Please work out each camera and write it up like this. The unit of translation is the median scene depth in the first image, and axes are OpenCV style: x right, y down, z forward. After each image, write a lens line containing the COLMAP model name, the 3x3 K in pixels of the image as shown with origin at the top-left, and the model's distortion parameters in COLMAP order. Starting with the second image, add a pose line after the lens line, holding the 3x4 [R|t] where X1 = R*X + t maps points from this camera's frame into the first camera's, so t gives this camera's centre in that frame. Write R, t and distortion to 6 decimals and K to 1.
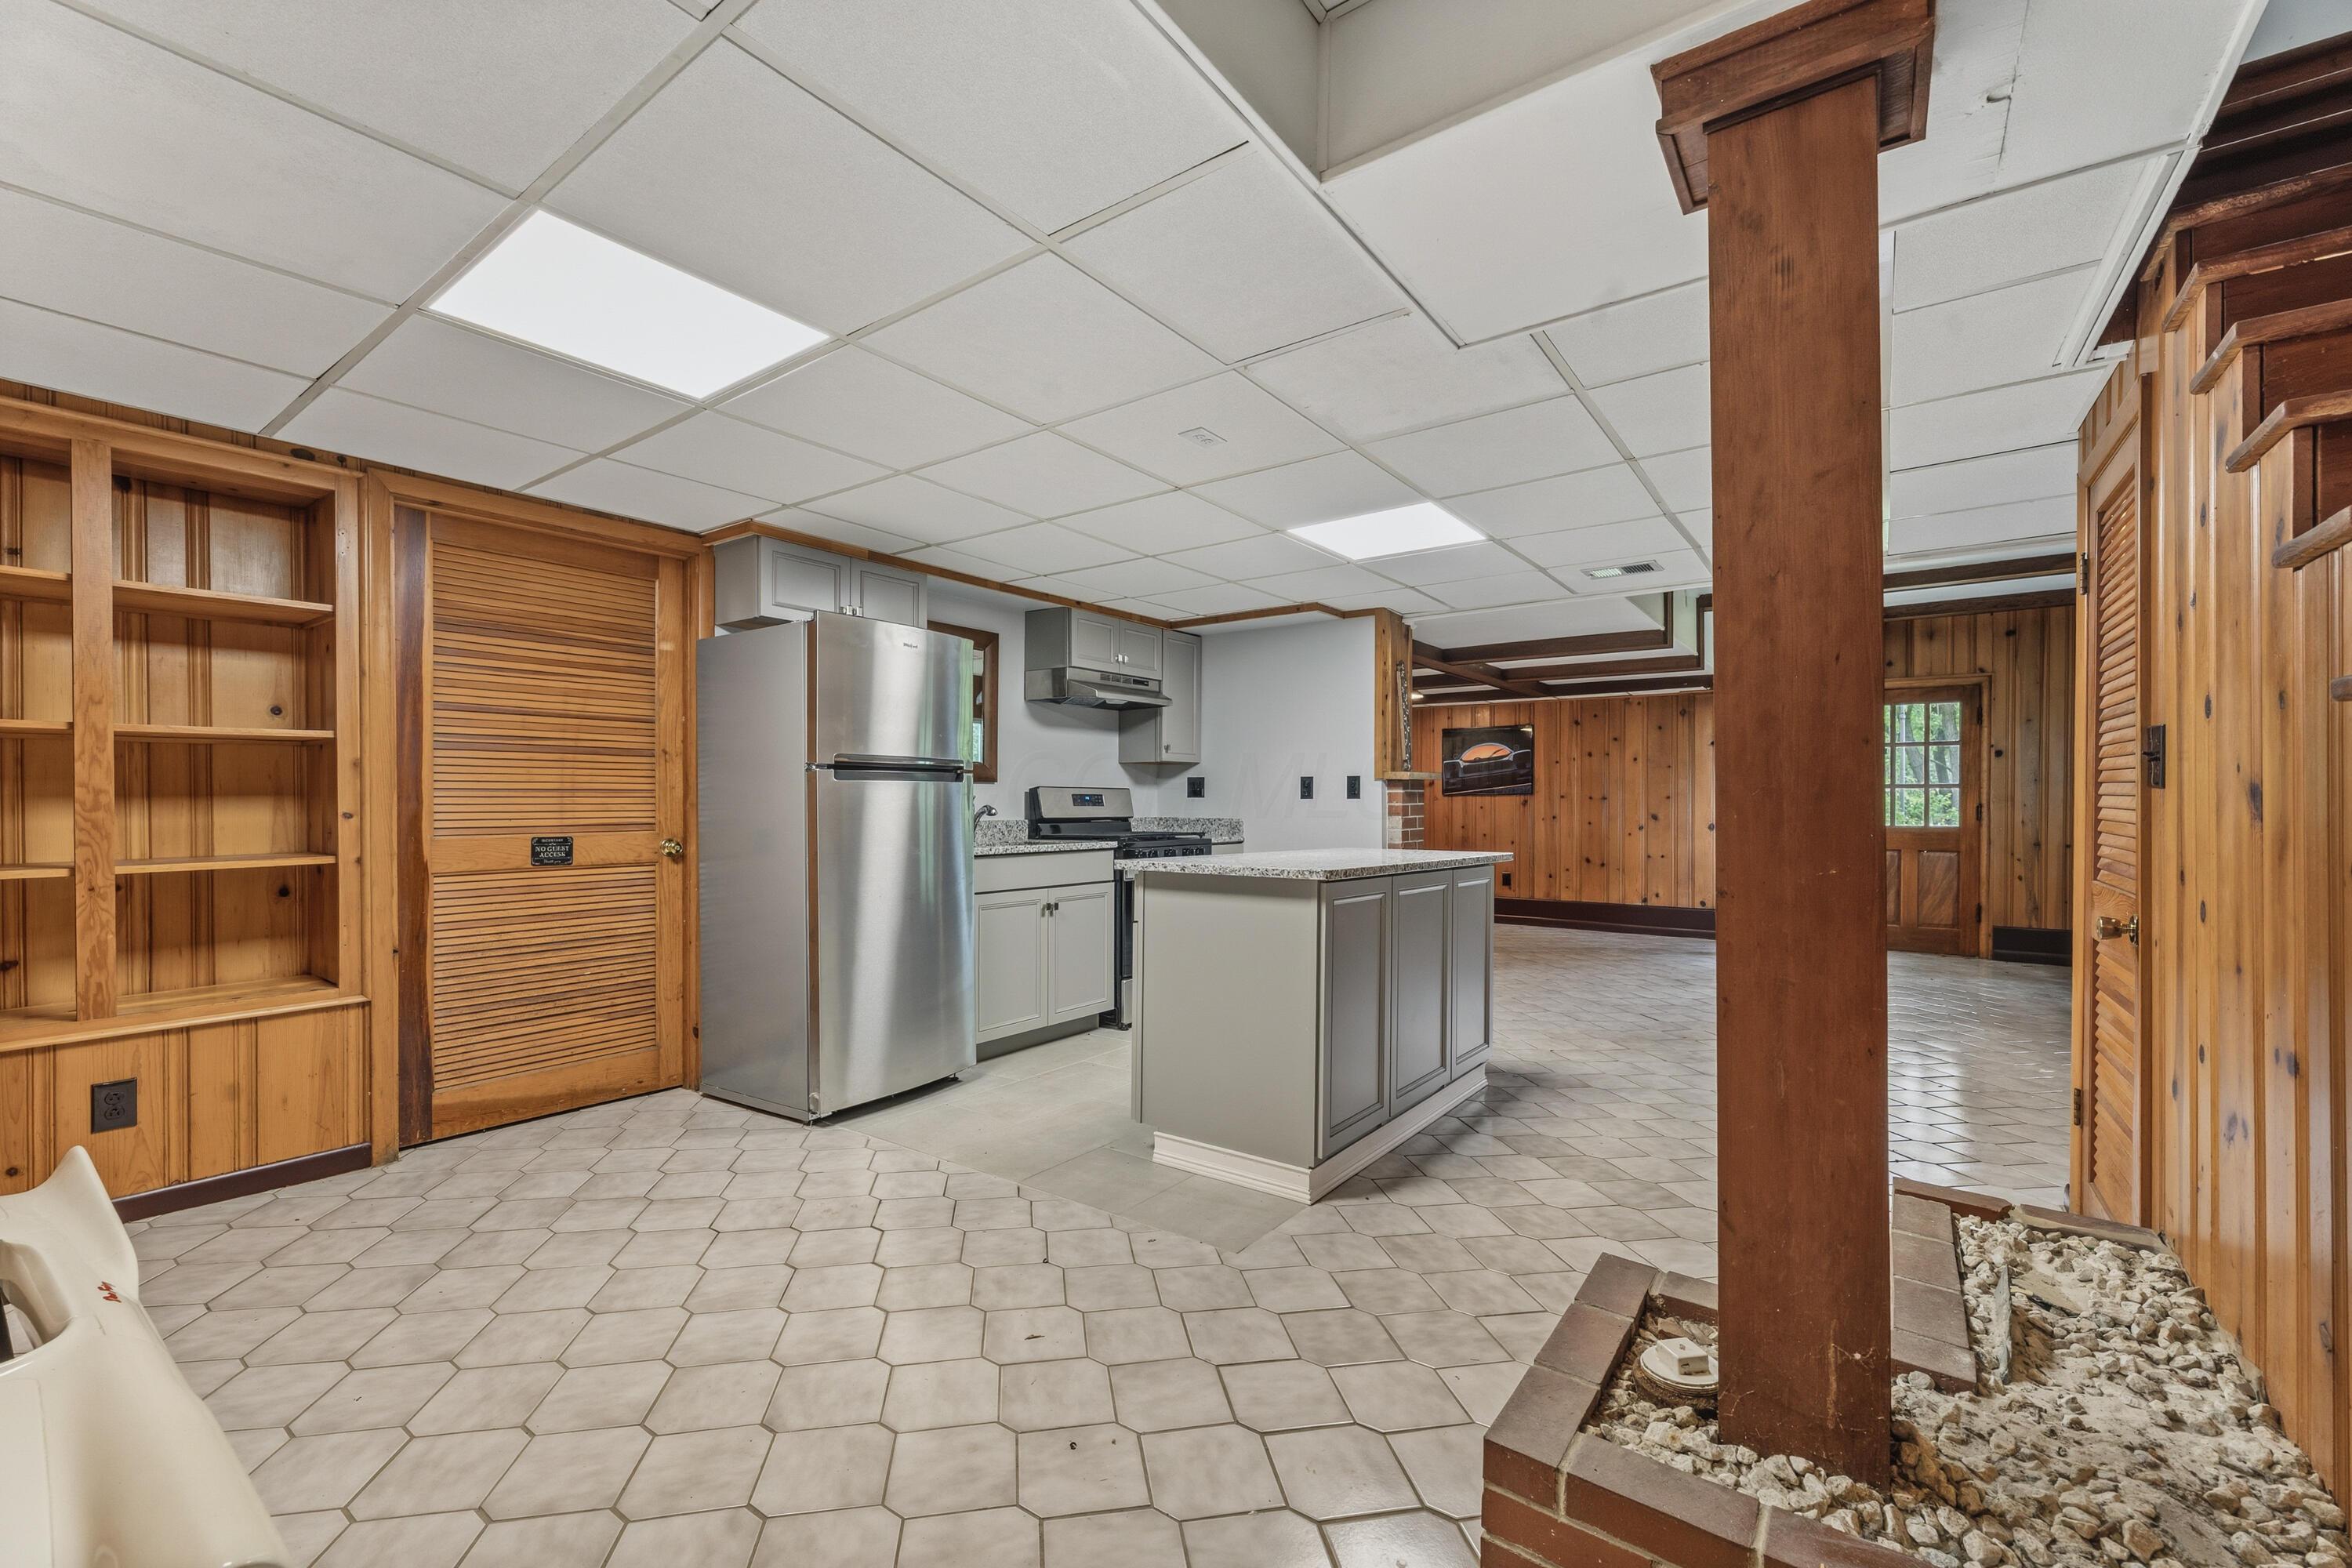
lens RADIAL K [[954.0, 0, 1165.5], [0, 954.0, 801.9], [0, 0, 1]] dist [-0.009592, -0.000178]
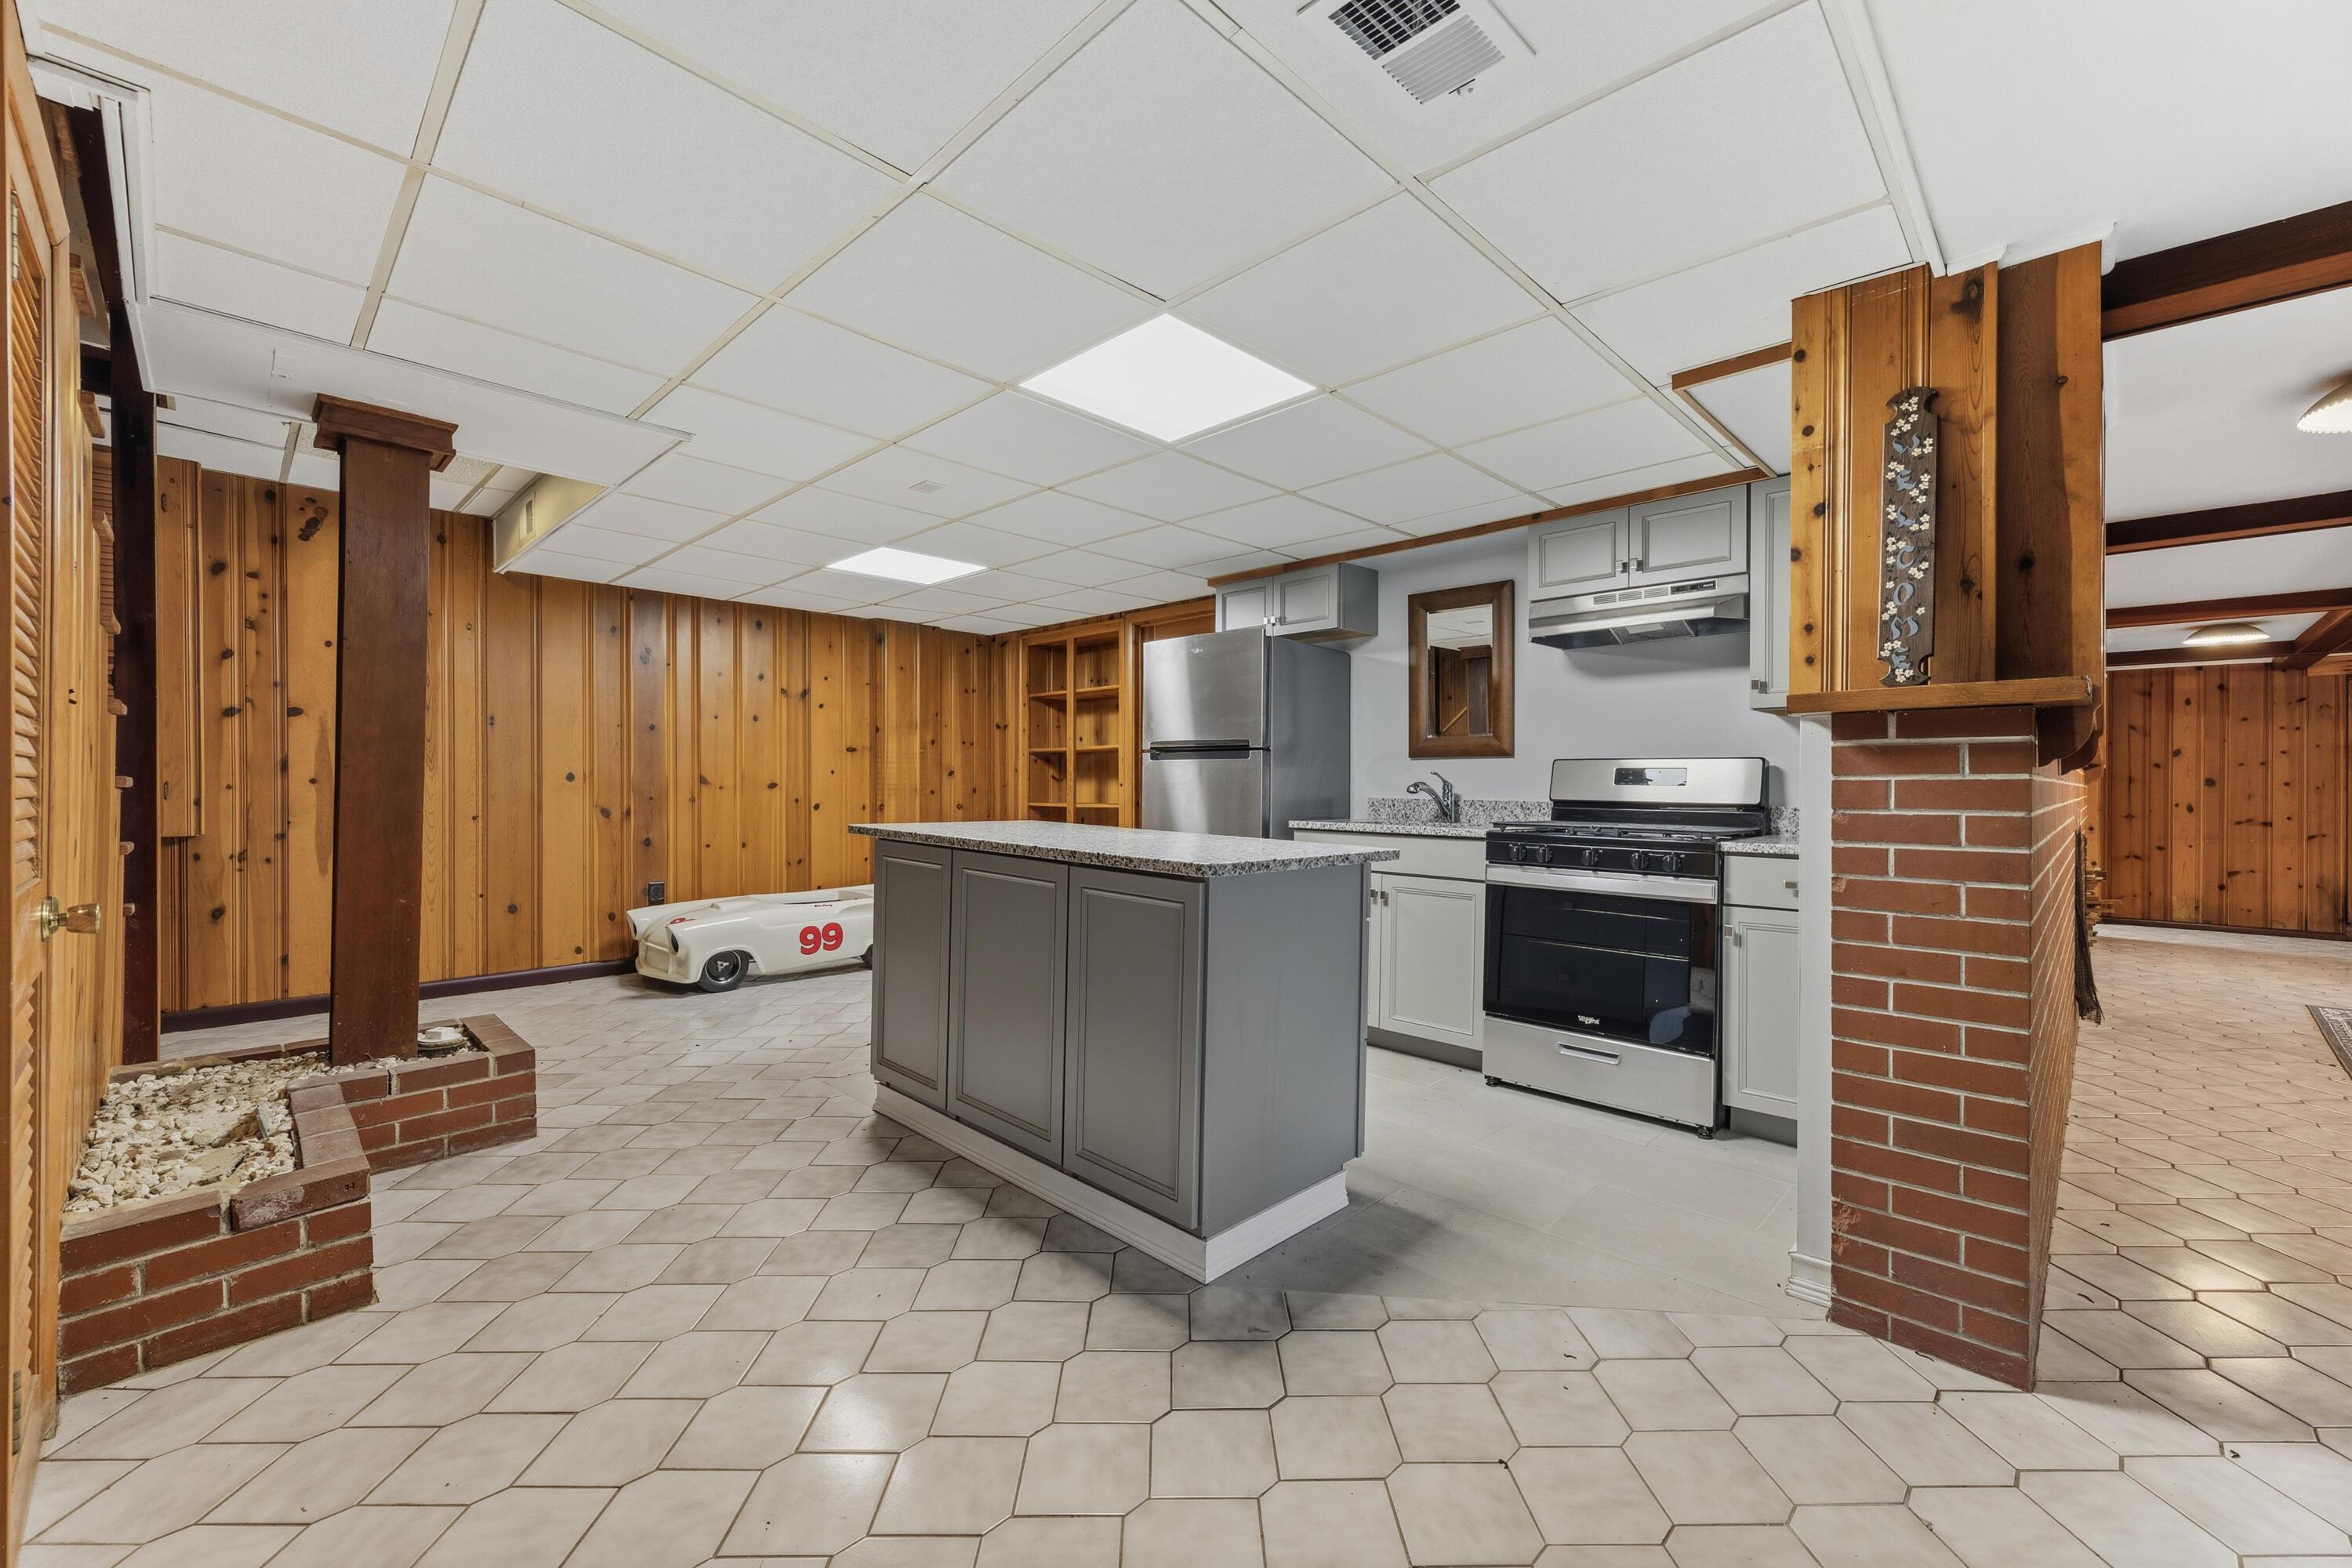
lens RADIAL K [[950.5, 0, 1200.4], [0, 950.5, 778.4], [0, 0, 1]] dist [-0.001281, -0.000037]
pose [[-0.116162, -0.009102, -0.993189, 0.722356], [-0.011358, 0.999905, -0.007835, 0.009302], [0.993165, 0.010371, -0.116254, 0.864705]]
